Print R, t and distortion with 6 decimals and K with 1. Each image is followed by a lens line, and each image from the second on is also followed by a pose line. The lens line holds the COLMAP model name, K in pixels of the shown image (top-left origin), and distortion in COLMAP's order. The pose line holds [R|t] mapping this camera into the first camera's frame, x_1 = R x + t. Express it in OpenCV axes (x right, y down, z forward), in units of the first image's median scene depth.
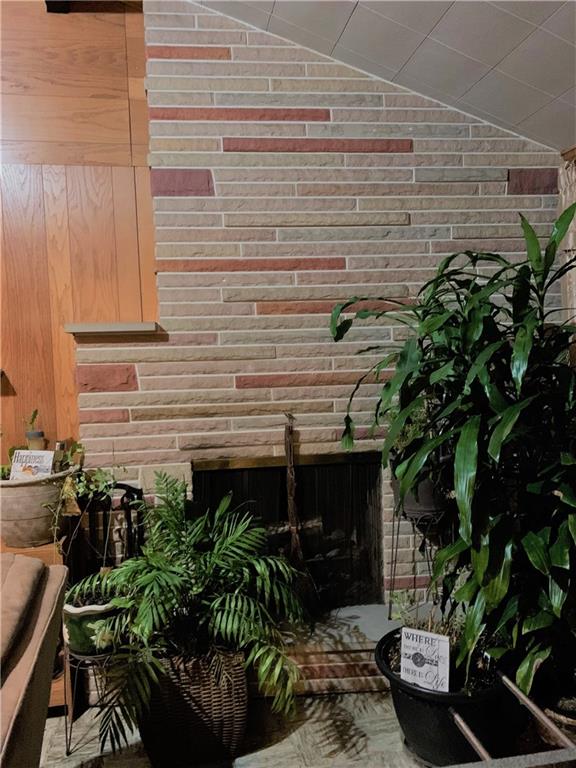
lens RADIAL K [[607.2, 0, 288.0], [0, 607.2, 384.0], [0, 0, 1]] dist [0.002763, 0.002139]
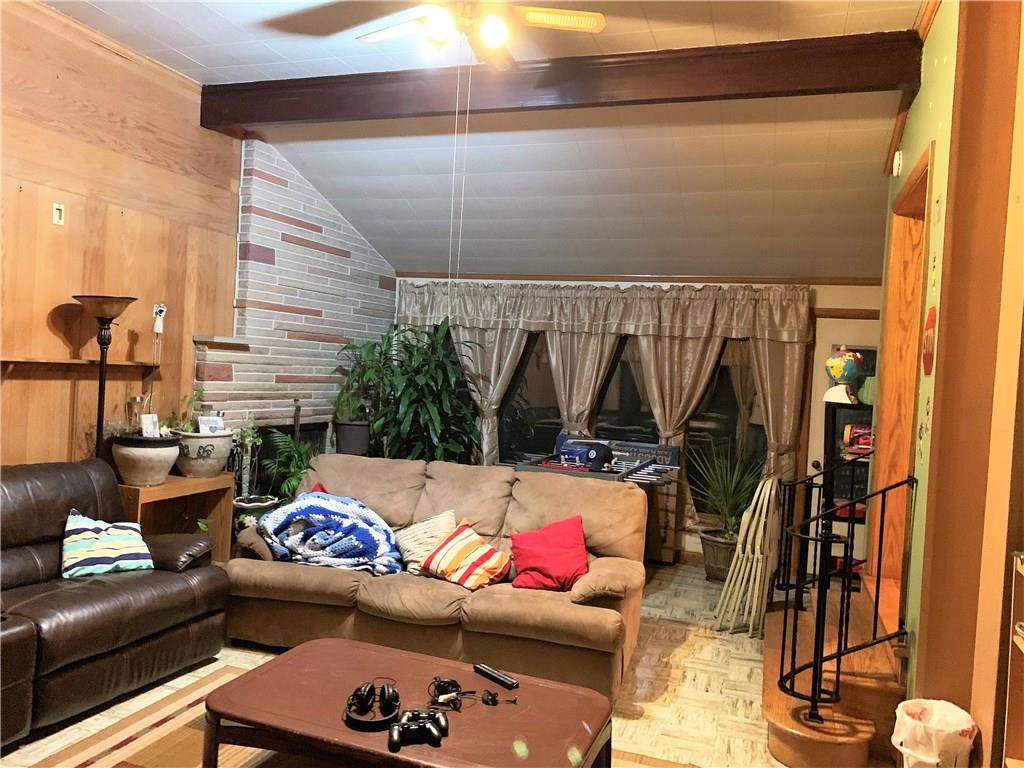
lens RADIAL K [[788.0, 0, 512.0], [0, 788.0, 384.0], [0, 0, 1]] dist [0.008050, 0.003624]
pose [[0.479353, 0.039261, 0.876744, -1.641531], [-0.009441, 0.999172, -0.039582, 0.089200], [-0.877572, 0.010697, 0.479326, -0.574492]]
